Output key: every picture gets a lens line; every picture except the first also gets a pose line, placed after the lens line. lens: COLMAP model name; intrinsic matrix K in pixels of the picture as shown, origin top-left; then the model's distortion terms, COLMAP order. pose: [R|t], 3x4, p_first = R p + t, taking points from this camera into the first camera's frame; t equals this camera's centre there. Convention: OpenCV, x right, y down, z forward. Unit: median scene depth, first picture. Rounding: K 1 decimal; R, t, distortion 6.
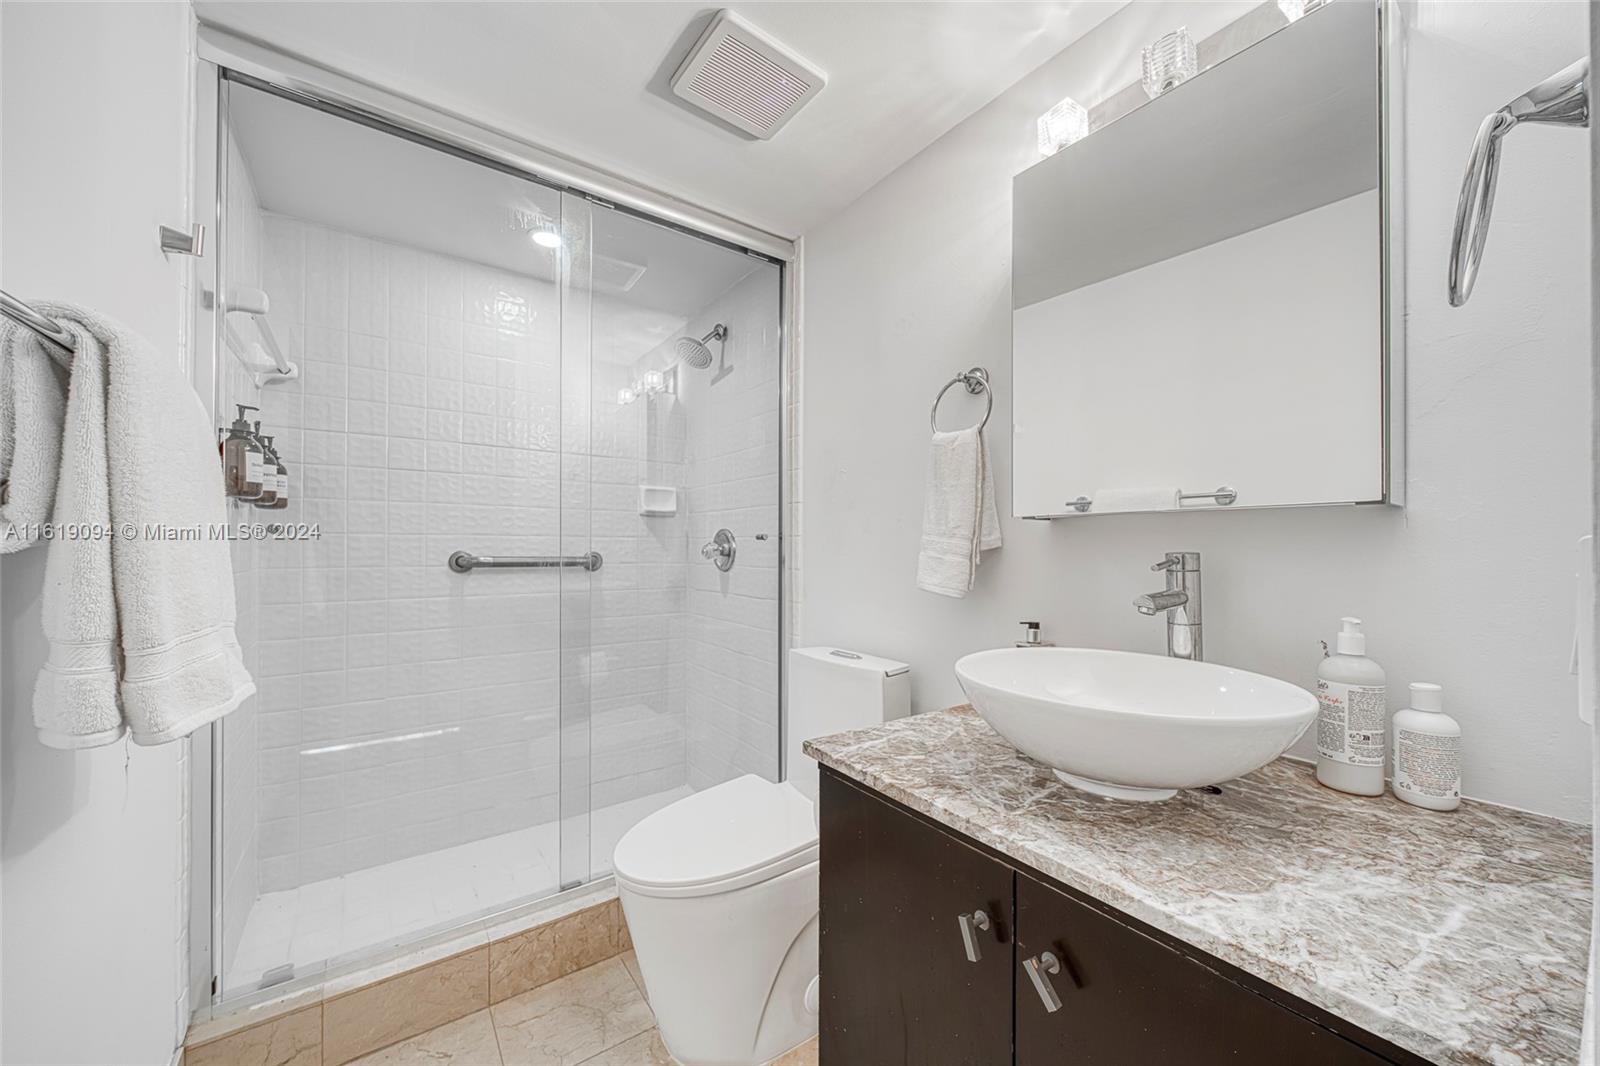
lens RADIAL K [[582.4, 0, 780.4], [0, 582.4, 545.8], [0, 0, 1]] dist [0.000030, -0.000186]
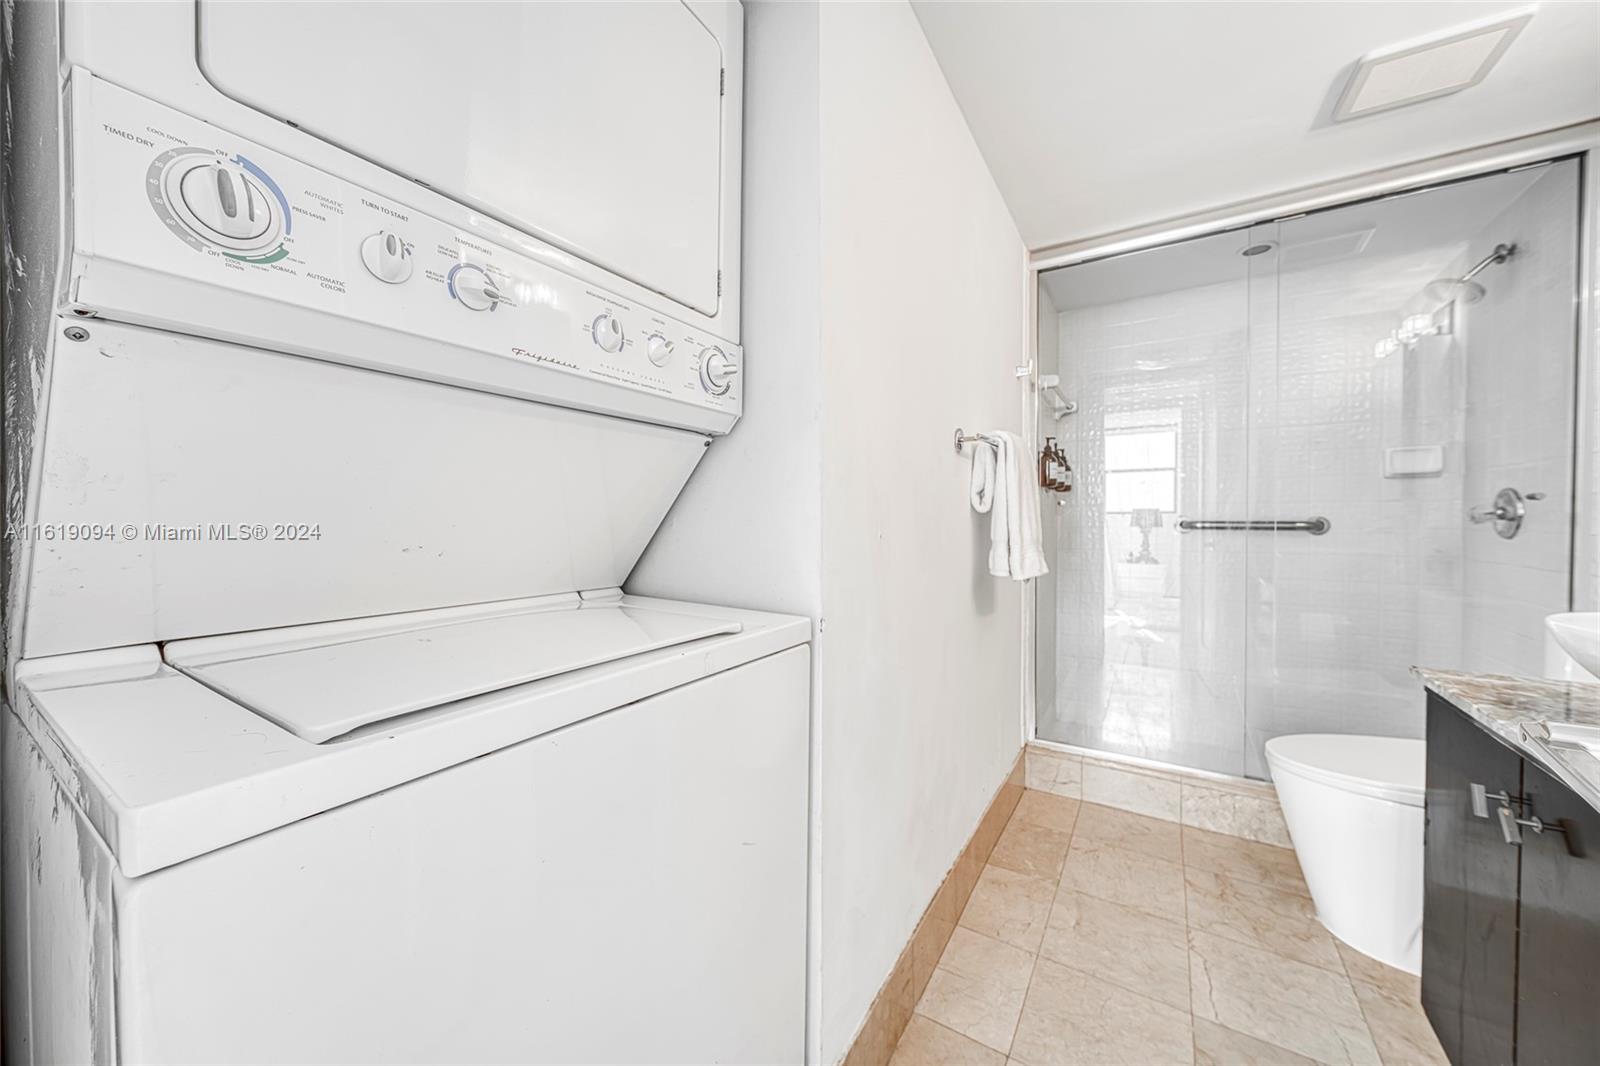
lens RADIAL K [[568.5, 0, 799.1], [0, 568.5, 529.2], [0, 0, 1]] dist [0.002673, -0.002995]
pose [[0.387262, 0.012783, -0.921881, 0.345432], [0.007929, 0.999821, 0.017194, 0.011058], [0.921936, -0.013969, 0.387091, -0.341375]]
